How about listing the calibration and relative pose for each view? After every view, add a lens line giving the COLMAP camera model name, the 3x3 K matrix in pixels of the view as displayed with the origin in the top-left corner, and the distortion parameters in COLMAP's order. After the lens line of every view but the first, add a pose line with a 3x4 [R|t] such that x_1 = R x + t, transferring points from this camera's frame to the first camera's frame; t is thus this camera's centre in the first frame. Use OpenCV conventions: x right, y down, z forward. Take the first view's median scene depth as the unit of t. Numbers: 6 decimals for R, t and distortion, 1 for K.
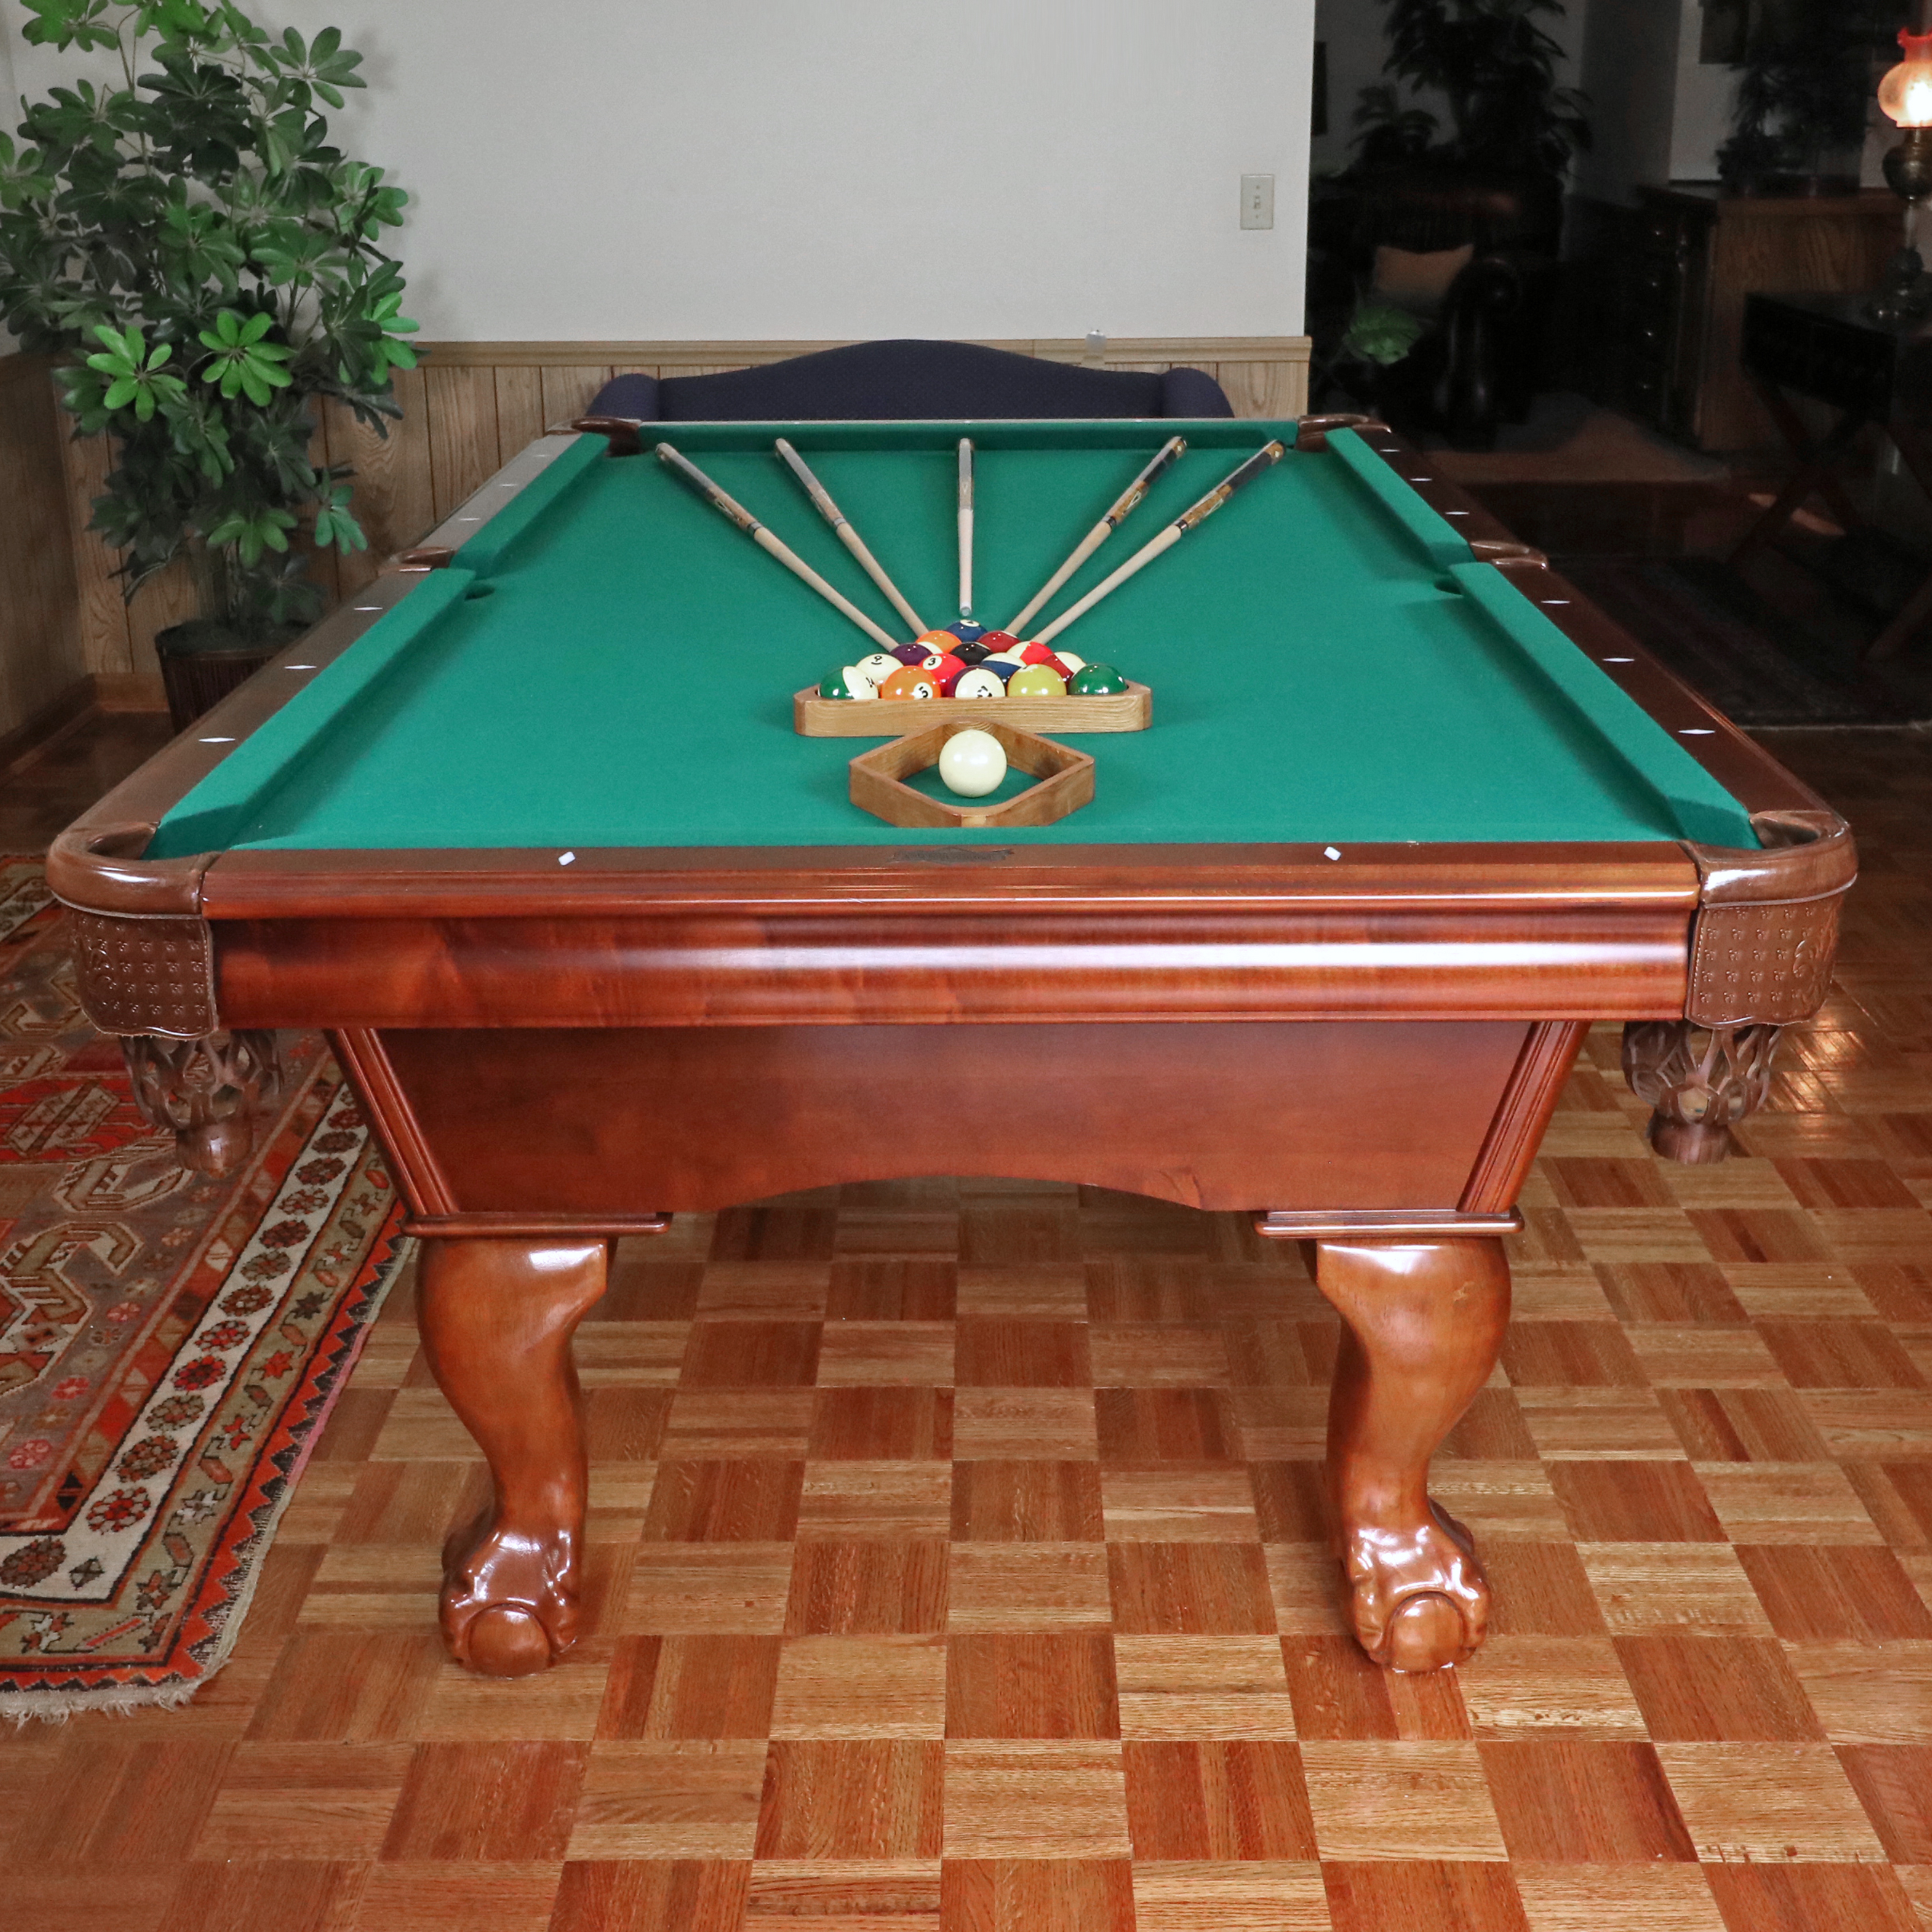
lens RADIAL K [[2877.0, 0, 932.5], [0, 2877.0, 965.3], [0, 0, 1]] dist [0.016268, -0.009155]
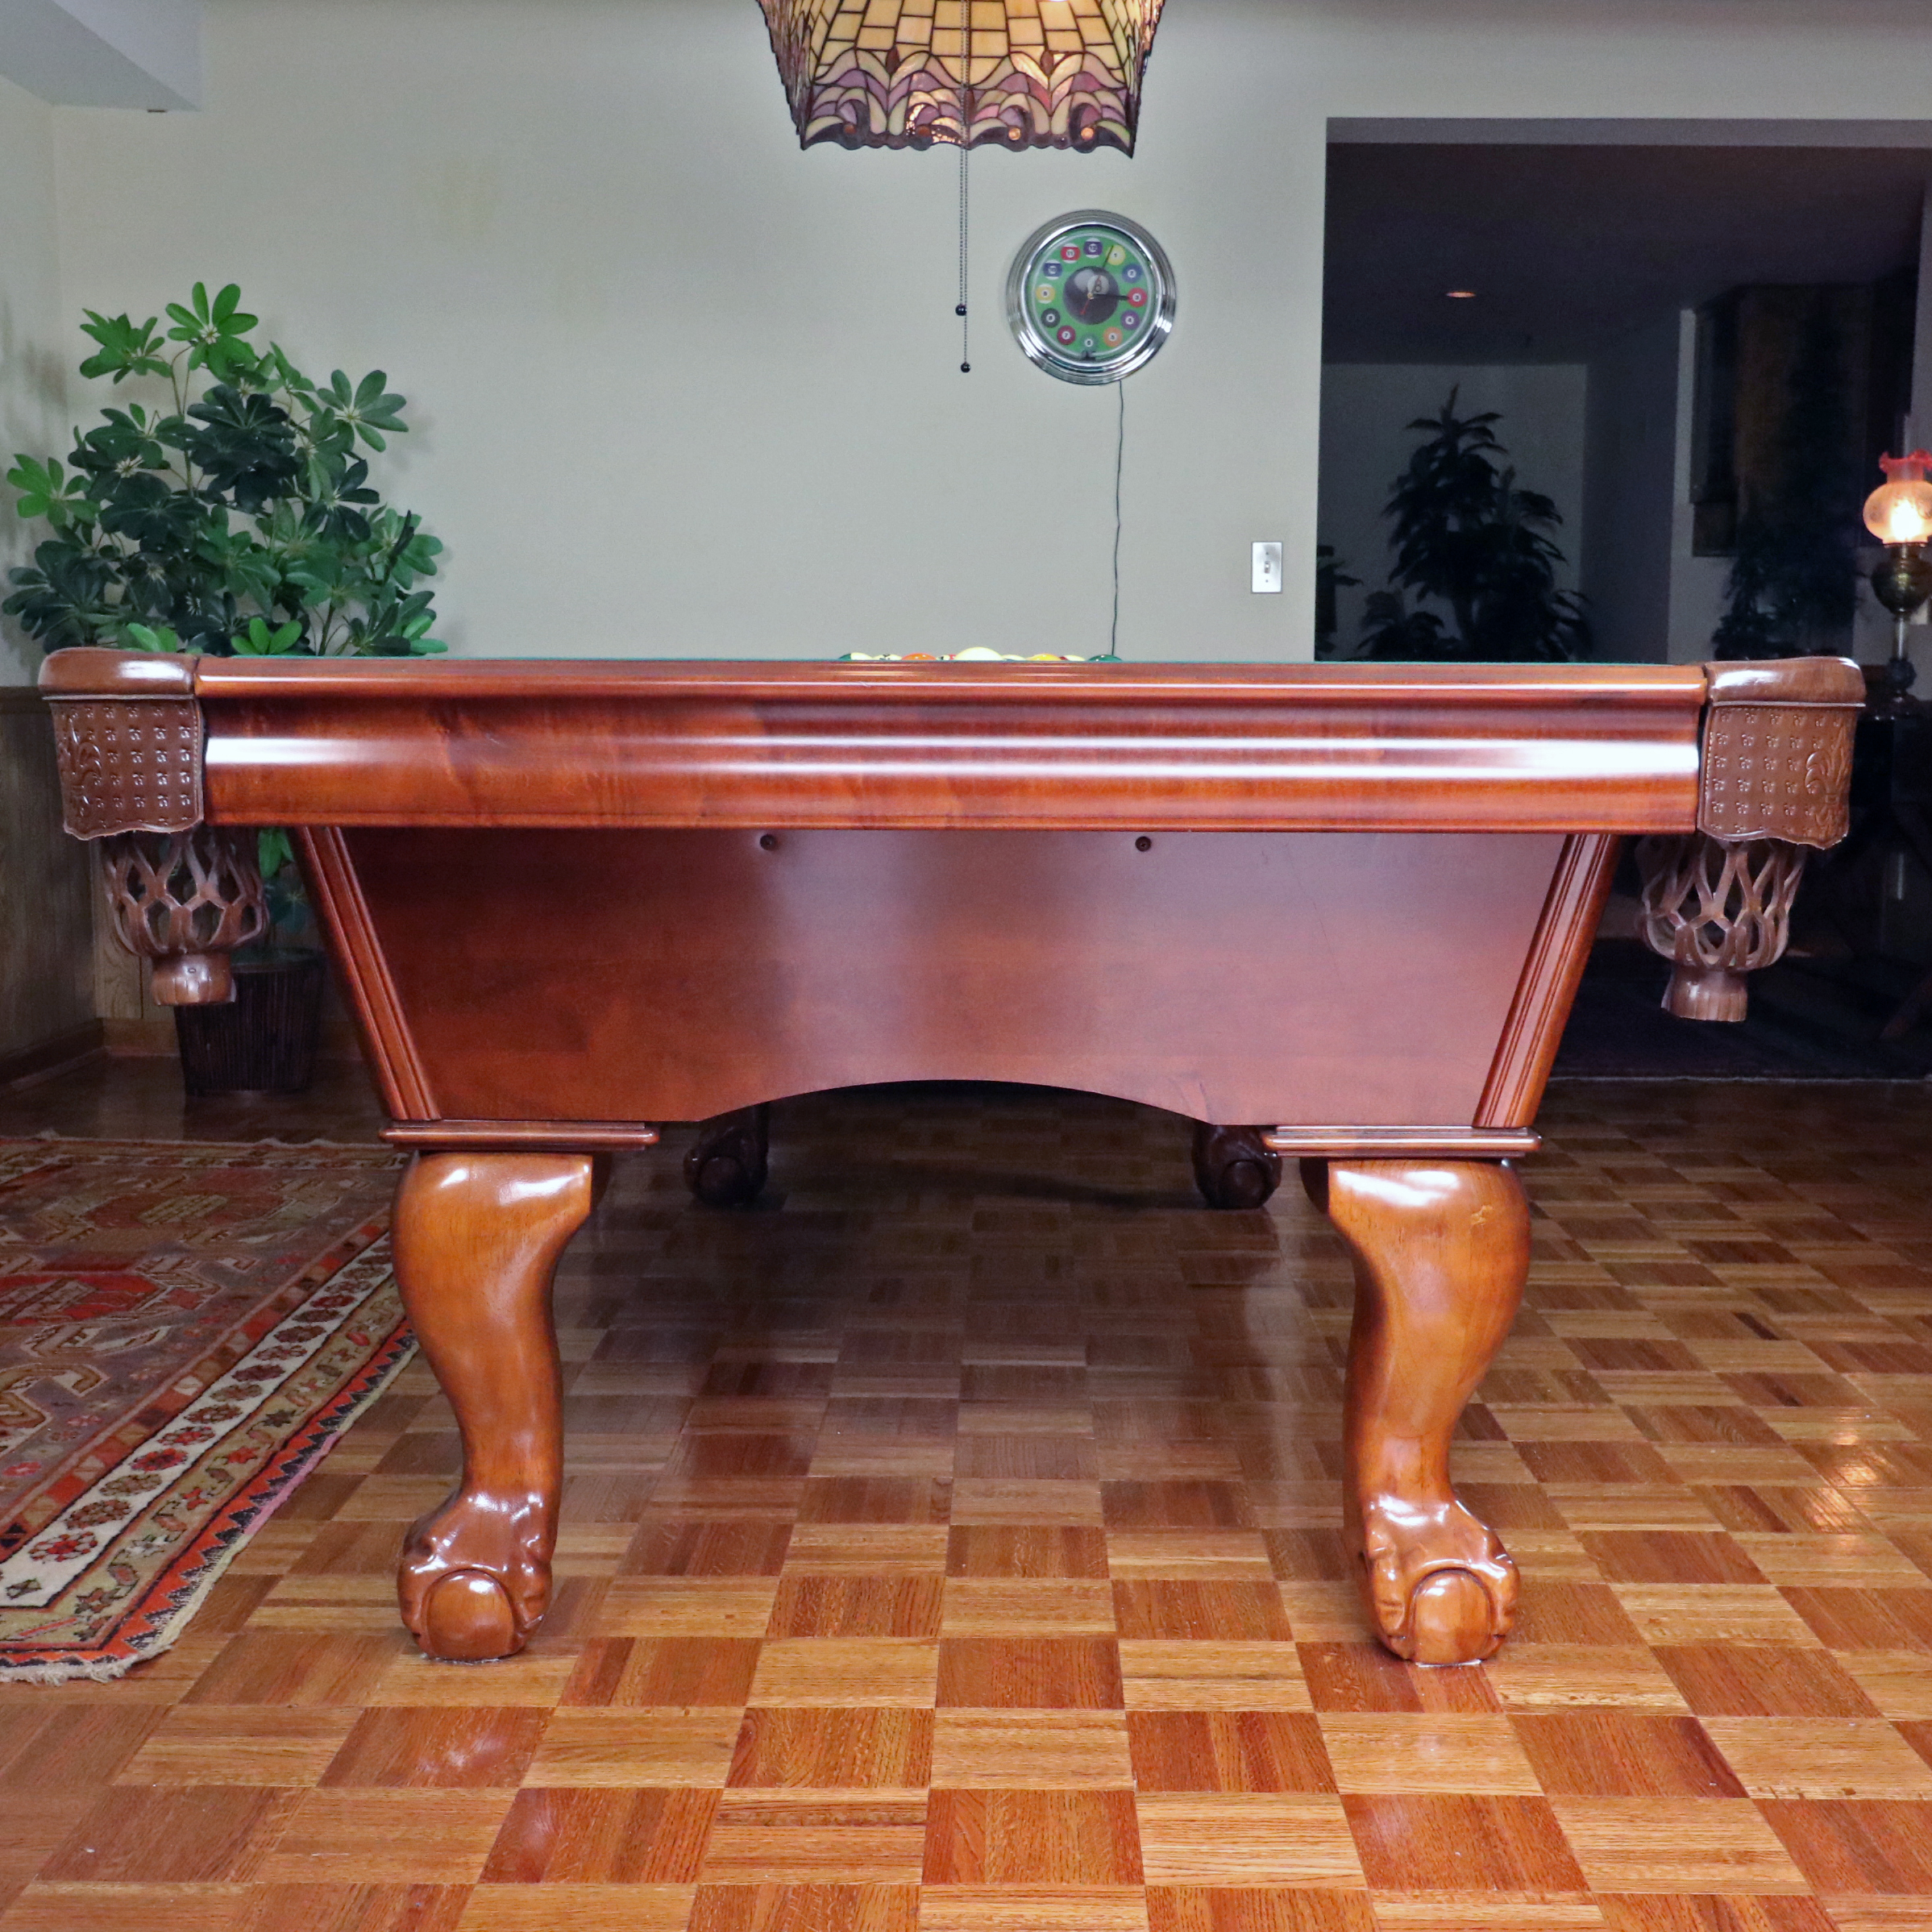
lens RADIAL K [[2898.5, 0, 966.0], [0, 2898.5, 966.0], [0, 0, 1]] dist [0.014230, 0.007984]
pose [[0.999882, 0.014663, 0.004556, 0.005965], [-0.013424, 0.978828, -0.204246, 0.209087], [-0.007454, 0.204161, 0.978909, 0.032396]]
